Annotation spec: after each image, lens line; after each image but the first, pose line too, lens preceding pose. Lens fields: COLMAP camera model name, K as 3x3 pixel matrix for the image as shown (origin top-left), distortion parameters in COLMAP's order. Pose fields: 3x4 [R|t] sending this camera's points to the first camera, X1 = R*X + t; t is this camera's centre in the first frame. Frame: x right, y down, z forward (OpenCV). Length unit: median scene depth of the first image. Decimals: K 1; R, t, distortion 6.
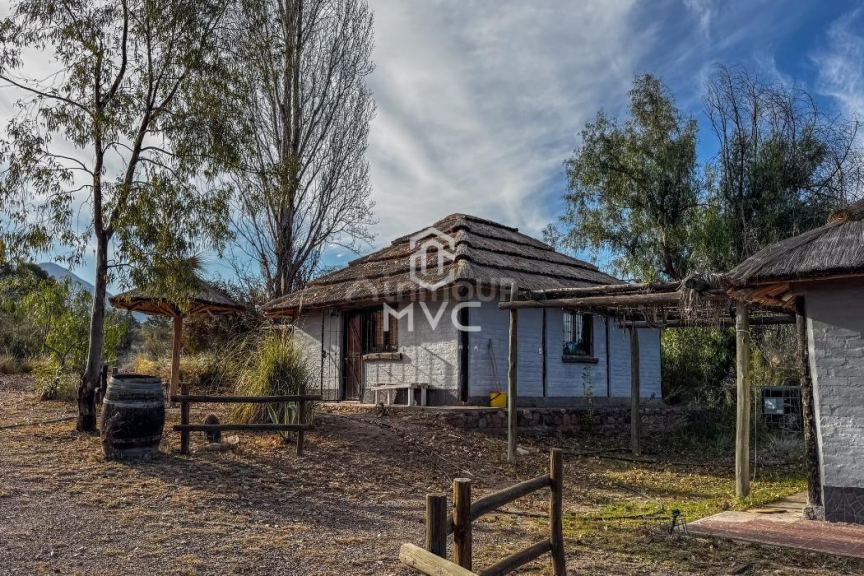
lens RADIAL K [[726.7, 0, 432.0], [0, 726.7, 288.0], [0, 0, 1]] dist [0.164466, -0.215636]
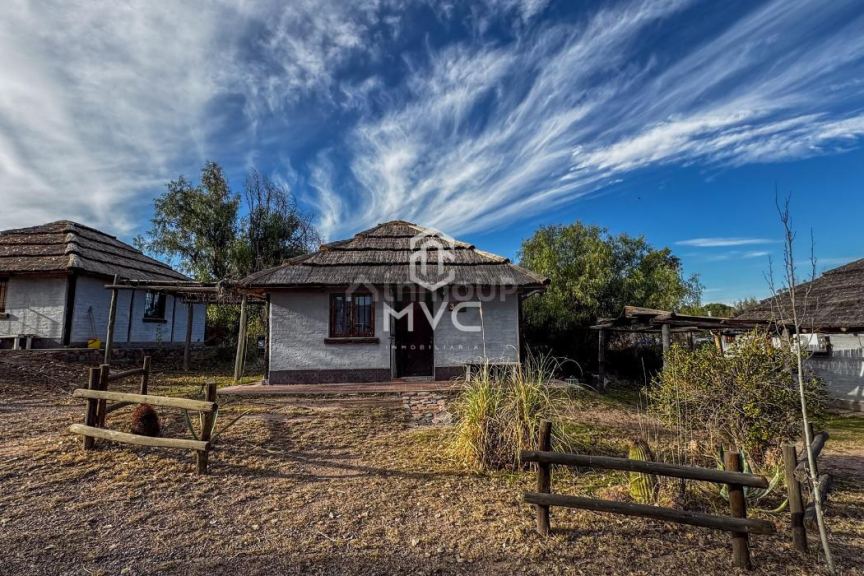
lens RADIAL K [[421.0, 0, 452.7], [0, 421.0, 287.9], [0, 0, 1]] dist [-0.019955, 0.000185]
pose [[0.676317, 0.074950, 0.732787, -0.044850], [-0.082803, 0.996240, -0.025474, -0.010421], [-0.731942, -0.043449, 0.679981, -0.162333]]
